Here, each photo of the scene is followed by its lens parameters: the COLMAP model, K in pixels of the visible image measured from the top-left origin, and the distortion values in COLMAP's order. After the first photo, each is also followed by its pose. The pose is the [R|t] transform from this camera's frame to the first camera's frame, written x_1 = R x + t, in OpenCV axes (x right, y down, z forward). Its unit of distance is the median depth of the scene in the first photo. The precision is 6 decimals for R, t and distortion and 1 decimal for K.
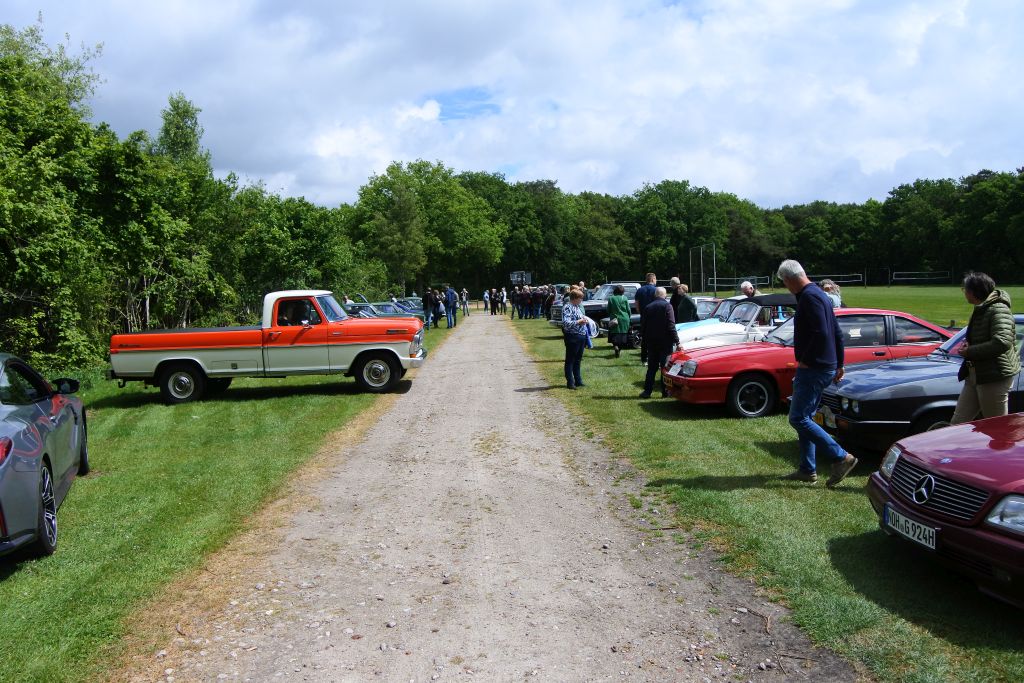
lens RADIAL K [[792.9, 0, 512.0], [0, 792.9, 341.5], [0, 0, 1]] dist [-0.189558, 0.131018]
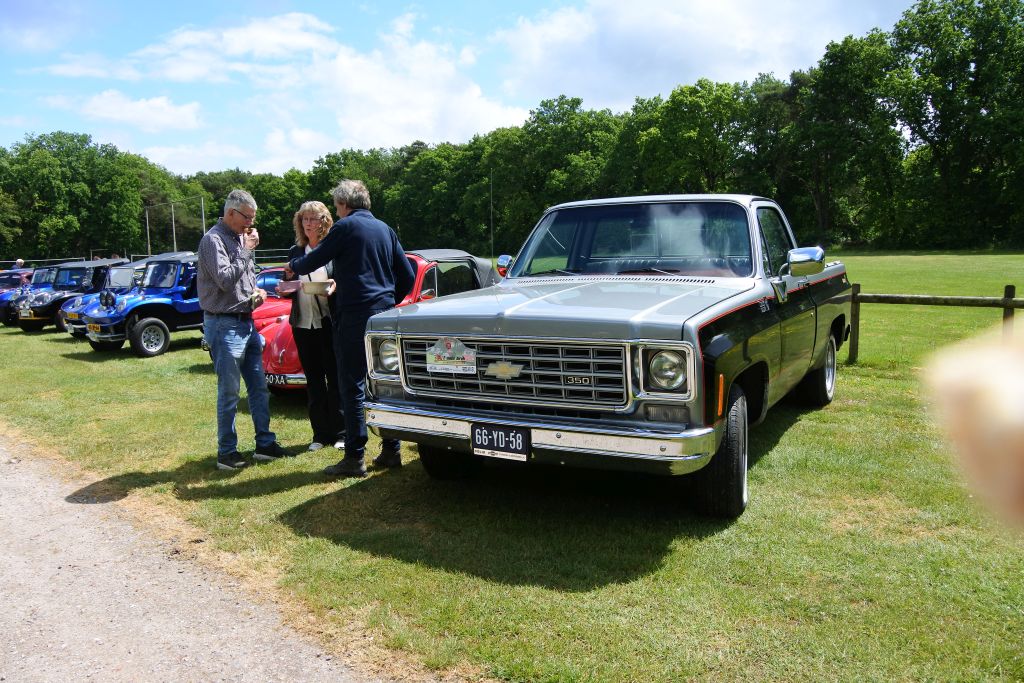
lens RADIAL K [[794.9, 0, 510.0], [0, 794.9, 335.8], [0, 0, 1]] dist [-0.179108, 0.114965]
pose [[0.721117, -0.066974, 0.689569, -0.007452], [0.054042, 0.997722, 0.040389, -0.008097], [-0.690702, 0.008141, 0.723093, 0.147288]]
